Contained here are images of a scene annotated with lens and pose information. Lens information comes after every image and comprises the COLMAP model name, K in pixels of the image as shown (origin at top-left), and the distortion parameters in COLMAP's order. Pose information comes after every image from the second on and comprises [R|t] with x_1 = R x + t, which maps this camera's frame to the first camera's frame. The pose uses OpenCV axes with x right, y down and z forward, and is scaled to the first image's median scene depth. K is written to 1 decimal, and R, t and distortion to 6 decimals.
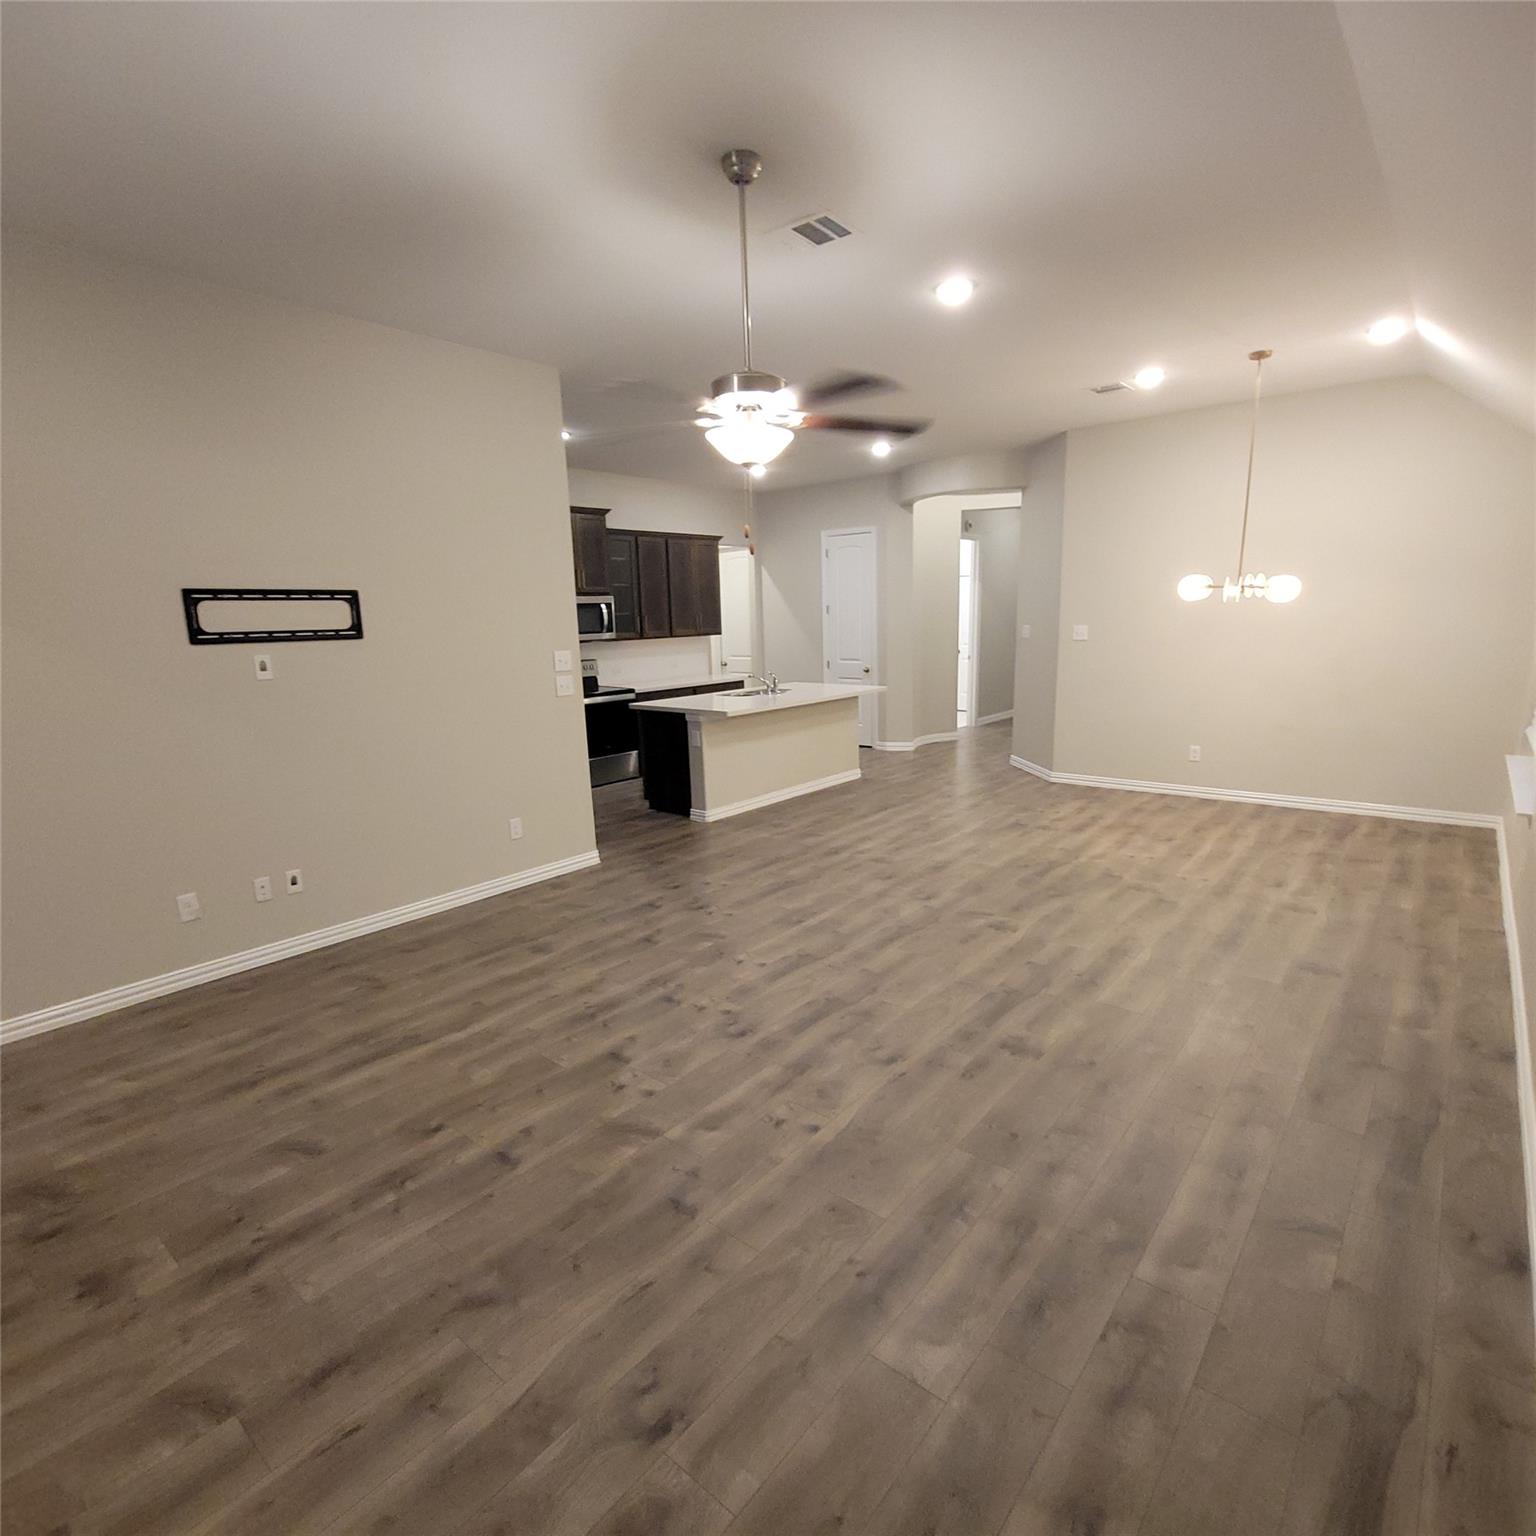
lens RADIAL K [[830.7, 0, 771.3], [0, 830.7, 796.5], [0, 0, 1]] dist [-0.004592, -0.000236]
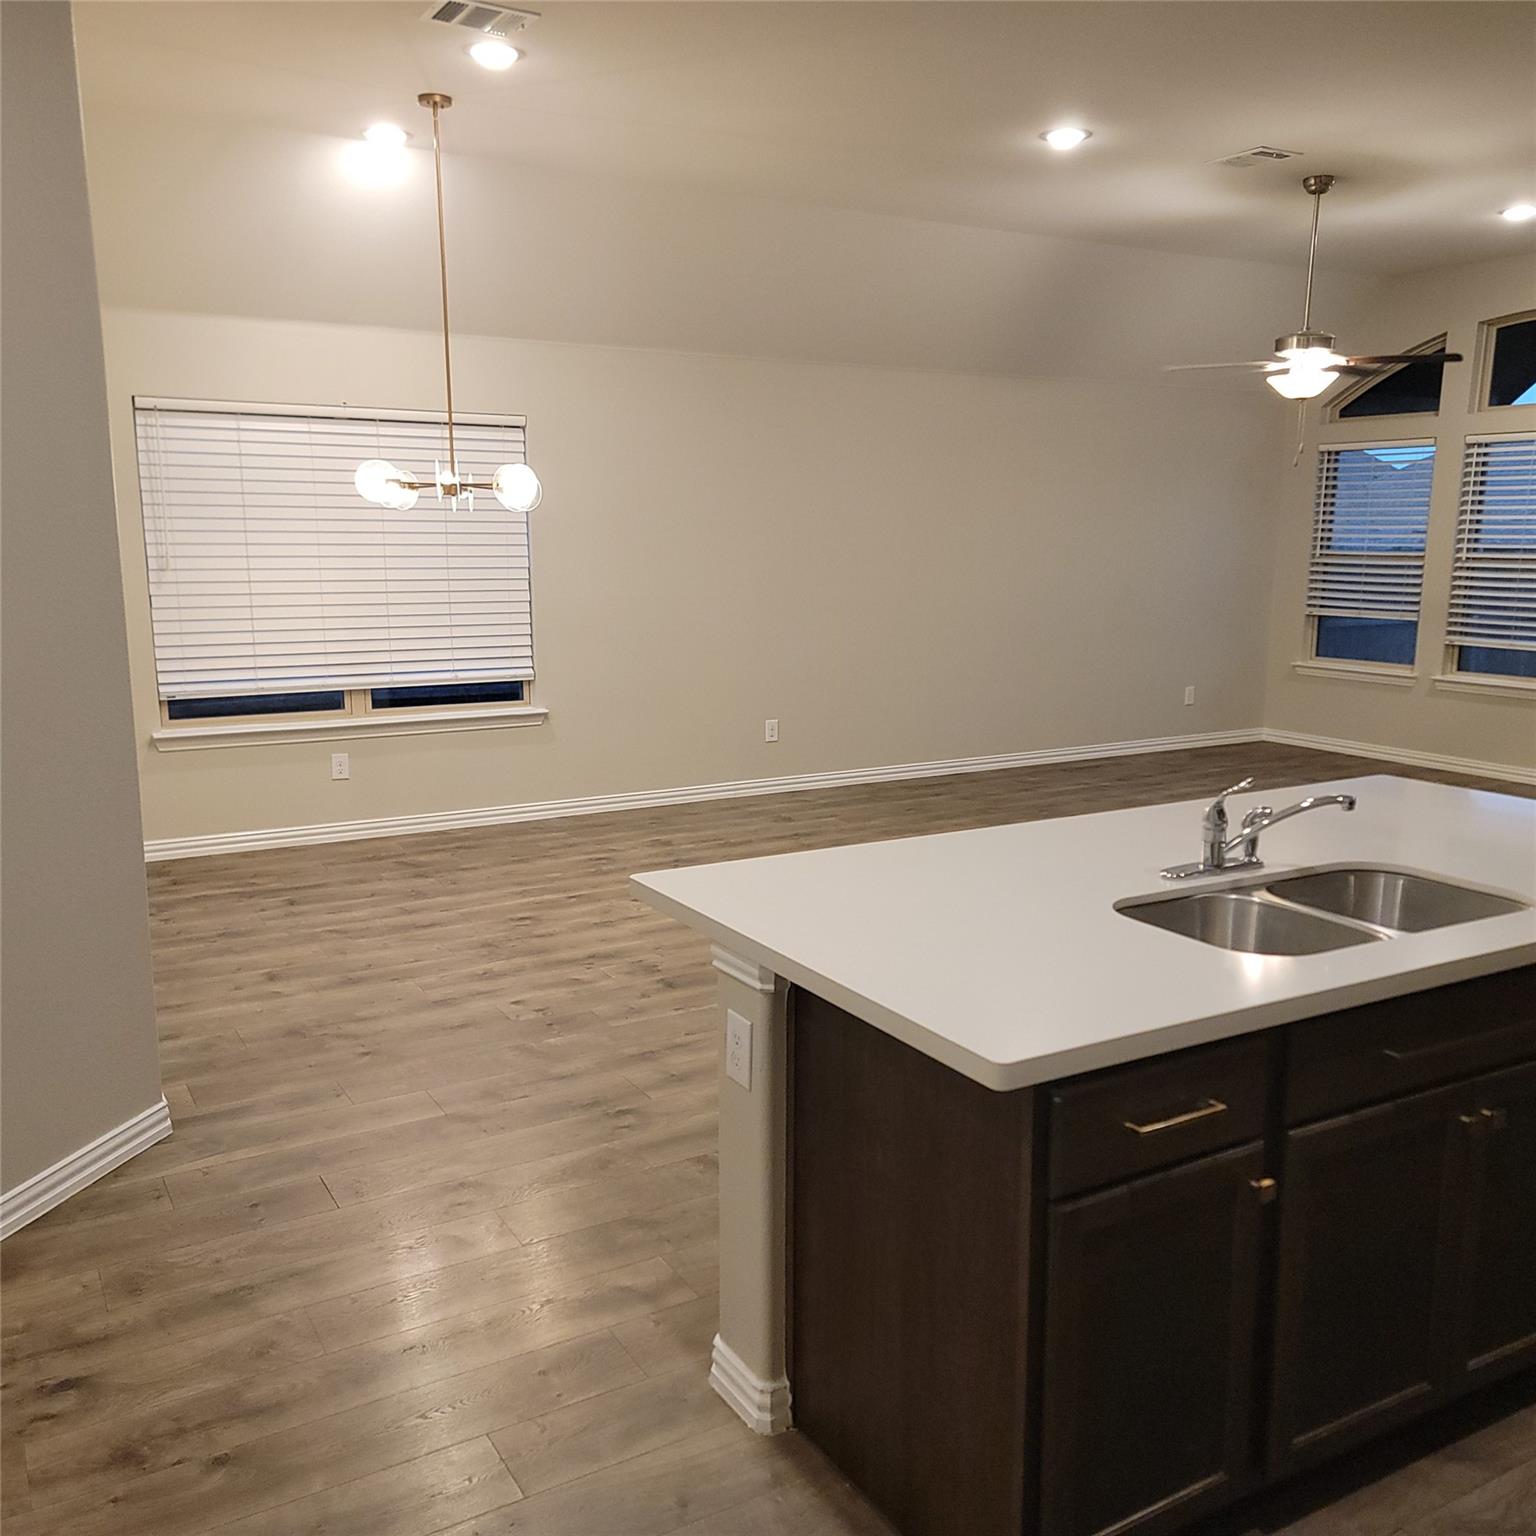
lens RADIAL K [[1408.9, 0, 769.9], [0, 1408.9, 783.9], [0, 0, 1]] dist [0.092404, -0.079139]
pose [[-0.939827, -0.039974, 0.339303, -0.016004], [0.093263, 0.925395, 0.367349, -0.549501], [-0.328674, 0.376889, -0.865984, 2.551460]]
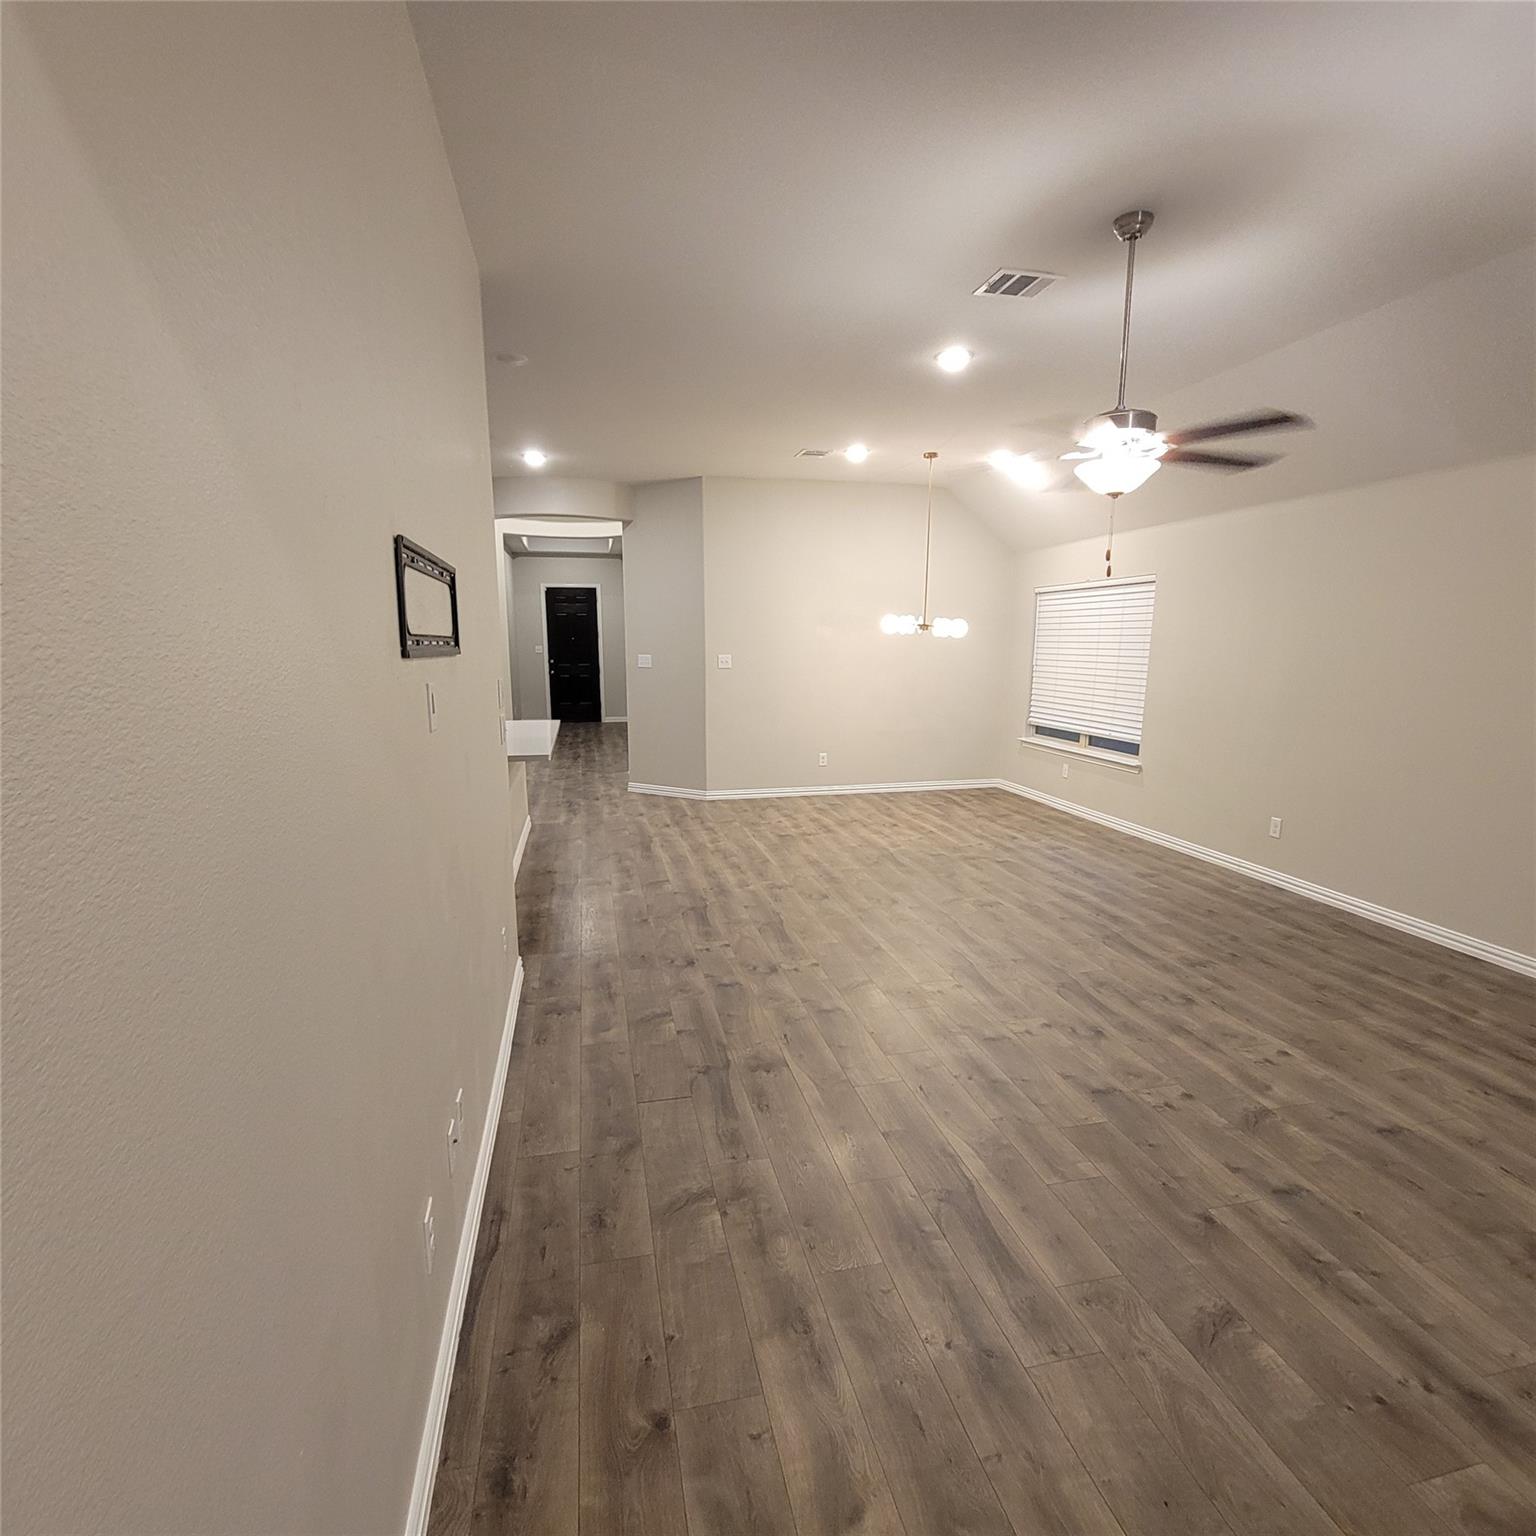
lens RADIAL K [[830.7, 0, 771.3], [0, 830.7, 796.5], [0, 0, 1]] dist [-0.004592, -0.000236]
pose [[0.610938, -0.121073, 0.782365, -0.877308], [0.155175, 0.987381, 0.031626, -0.084533], [-0.776322, 0.102082, 0.622016, 0.526683]]
